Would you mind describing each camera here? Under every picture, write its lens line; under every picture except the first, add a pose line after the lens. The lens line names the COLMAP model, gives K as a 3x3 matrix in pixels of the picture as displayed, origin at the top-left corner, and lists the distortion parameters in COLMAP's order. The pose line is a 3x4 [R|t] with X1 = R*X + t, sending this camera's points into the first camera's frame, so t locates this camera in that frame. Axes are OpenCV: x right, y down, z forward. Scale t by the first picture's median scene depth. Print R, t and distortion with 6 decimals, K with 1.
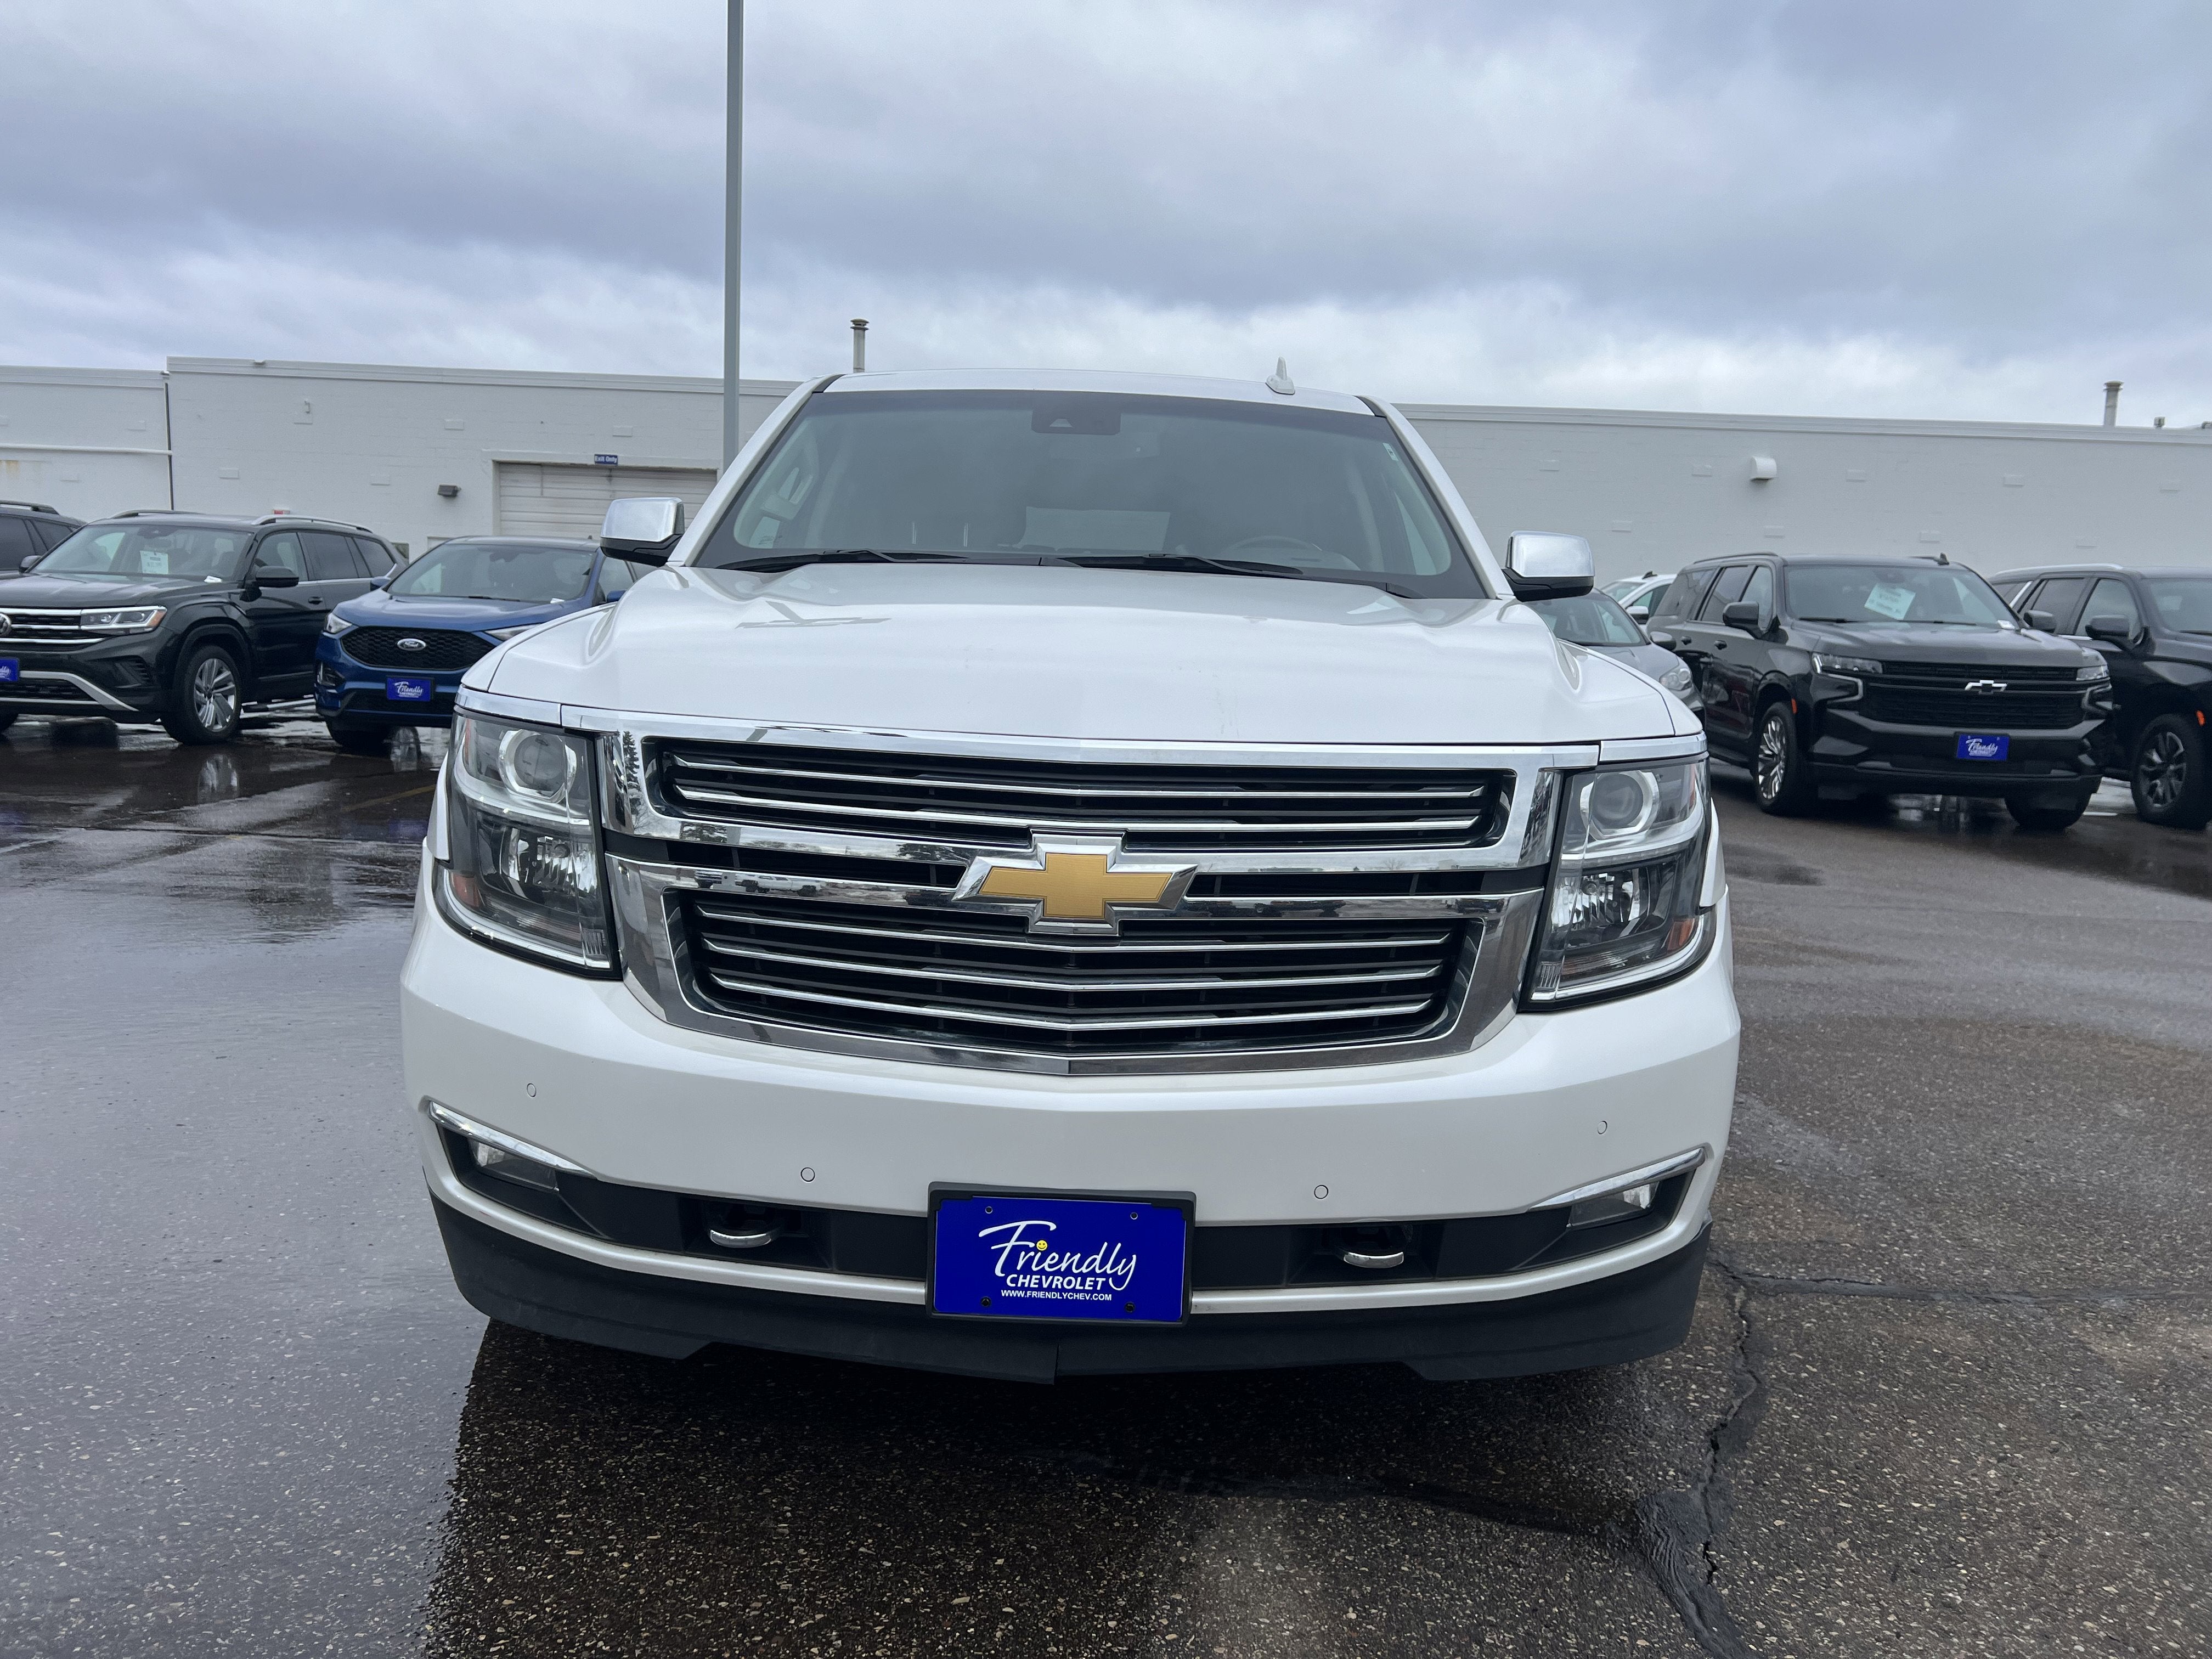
lens RADIAL K [[1653.5, 0, 1101.2], [0, 1653.5, 835.1], [0, 0, 1]] dist [0.073016, -0.077304]
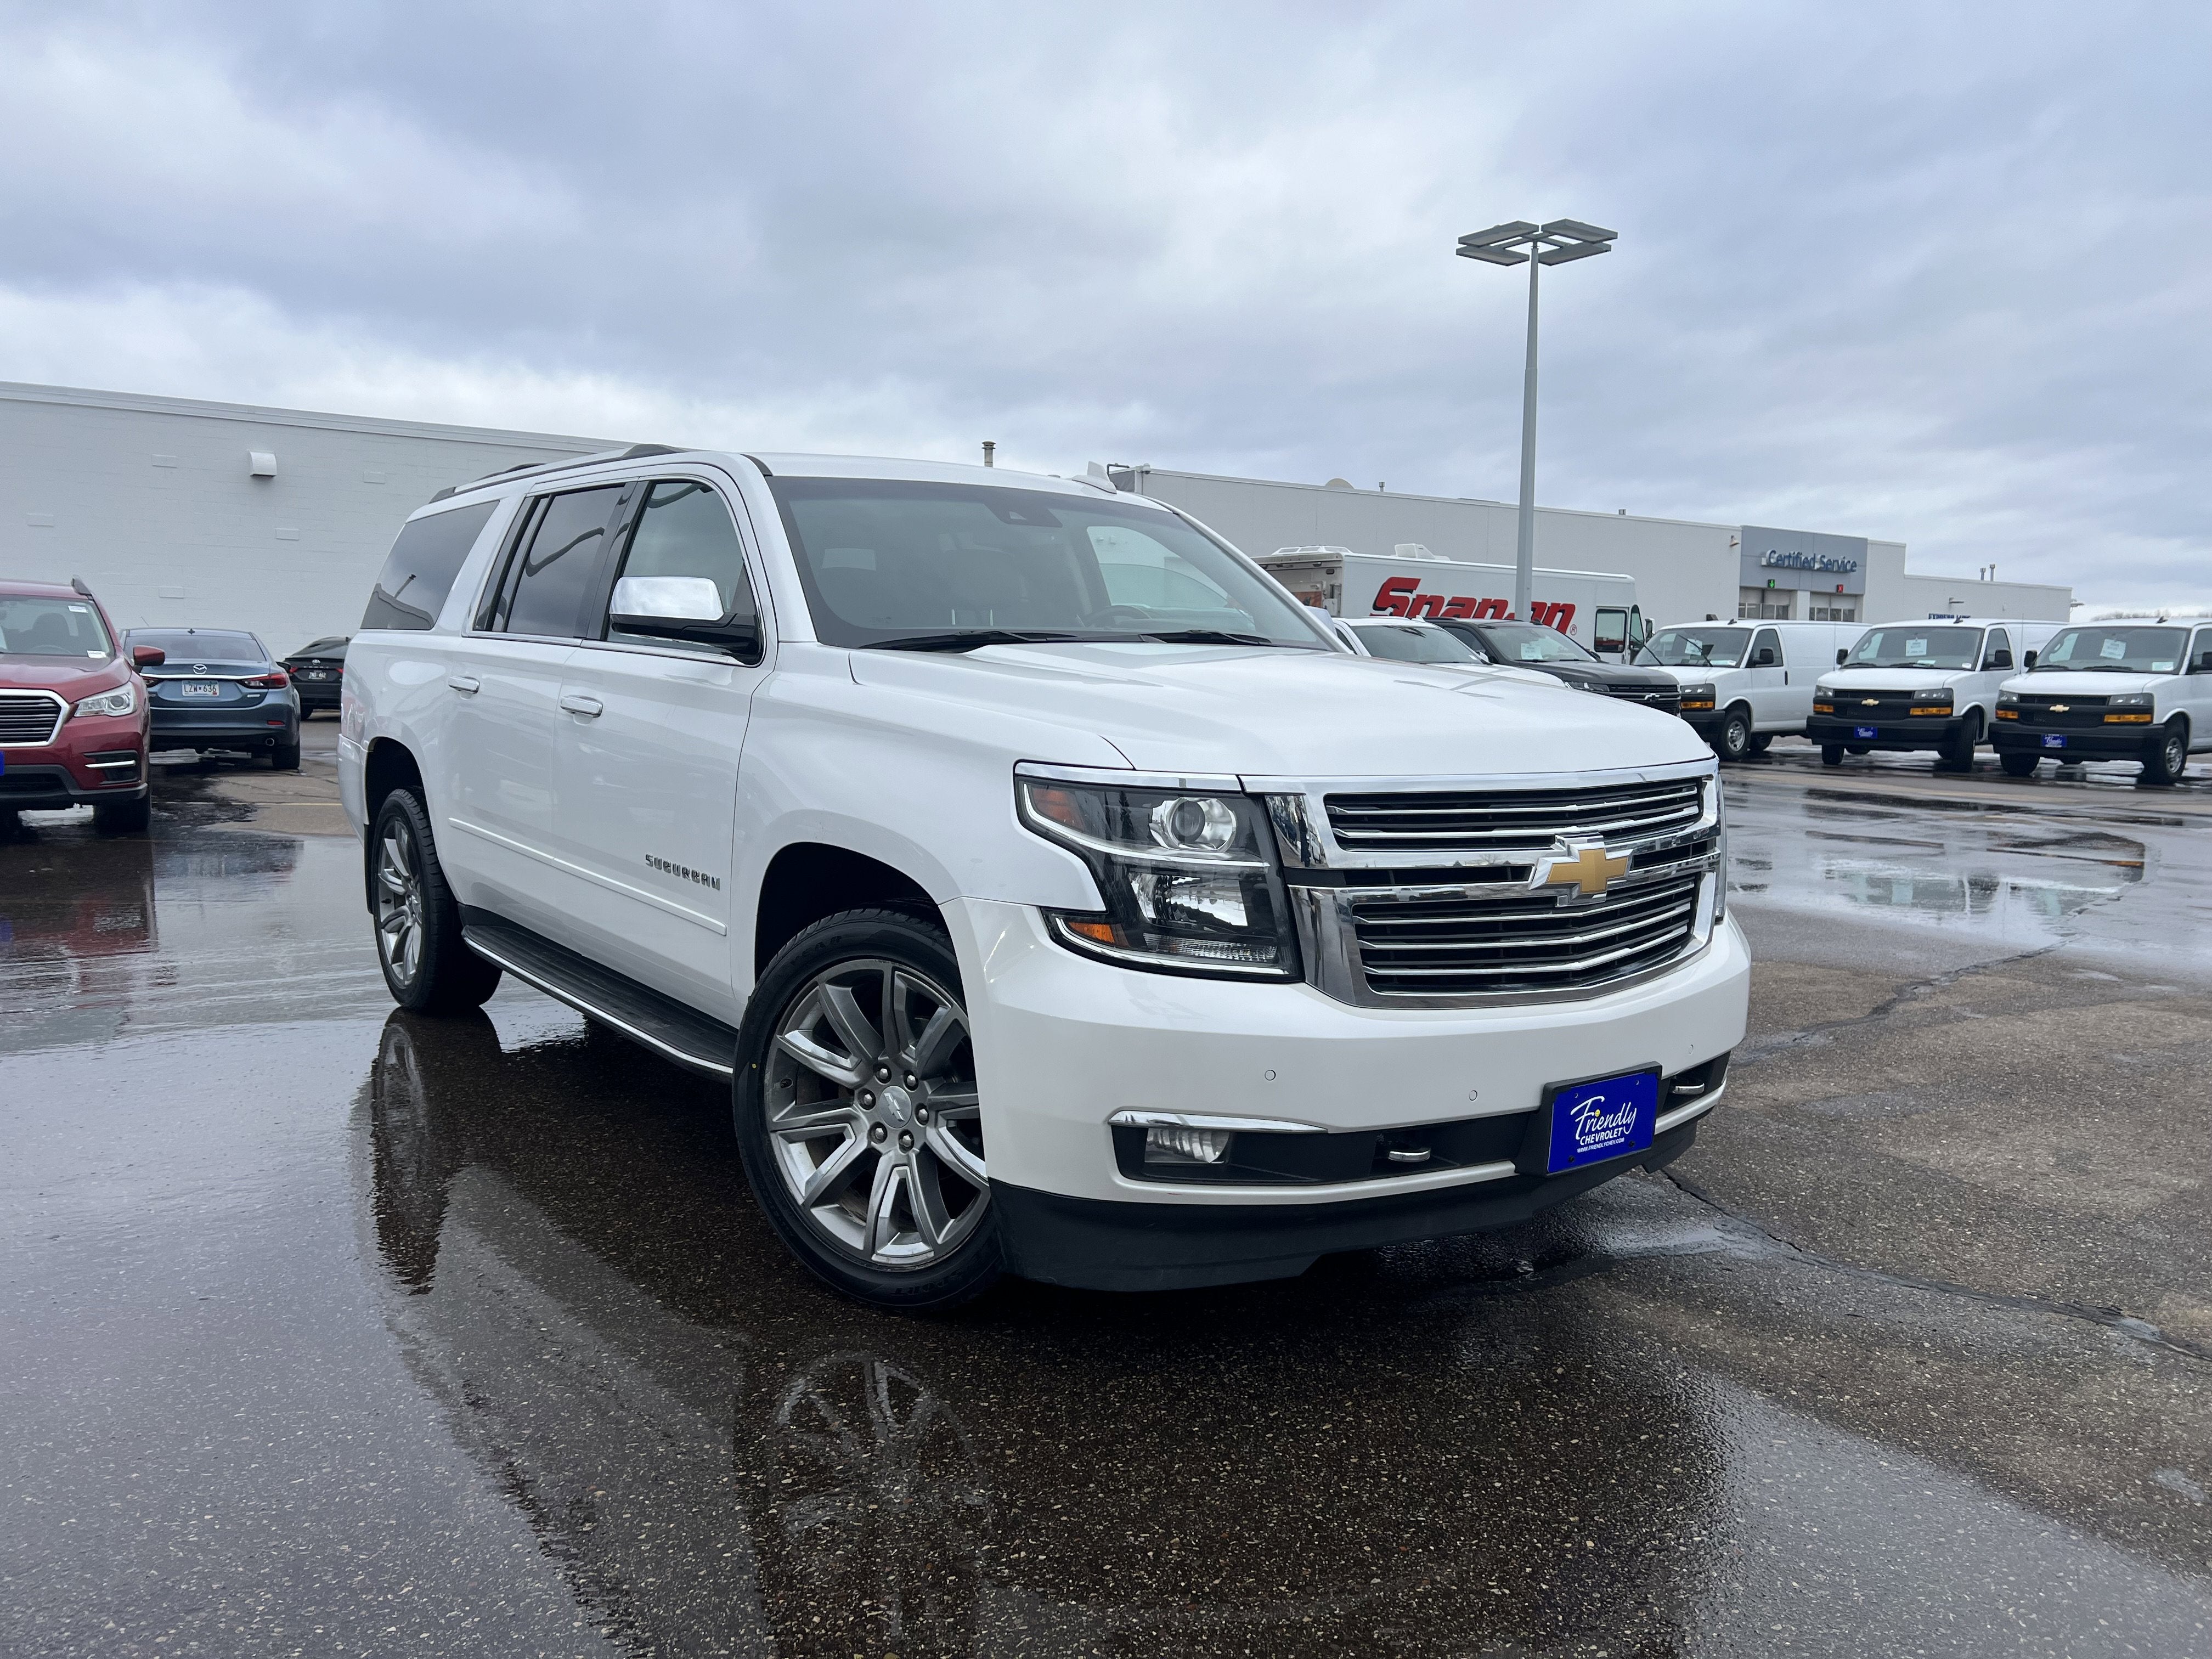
lens RADIAL K [[1653.5, 0, 1101.2], [0, 1653.5, 835.1], [0, 0, 1]] dist [0.073016, -0.077304]
pose [[0.805693, -0.089349, 0.585555, -1.194294], [0.097144, 0.995104, 0.018177, -0.067591], [-0.584313, 0.042238, 0.810429, 0.039941]]
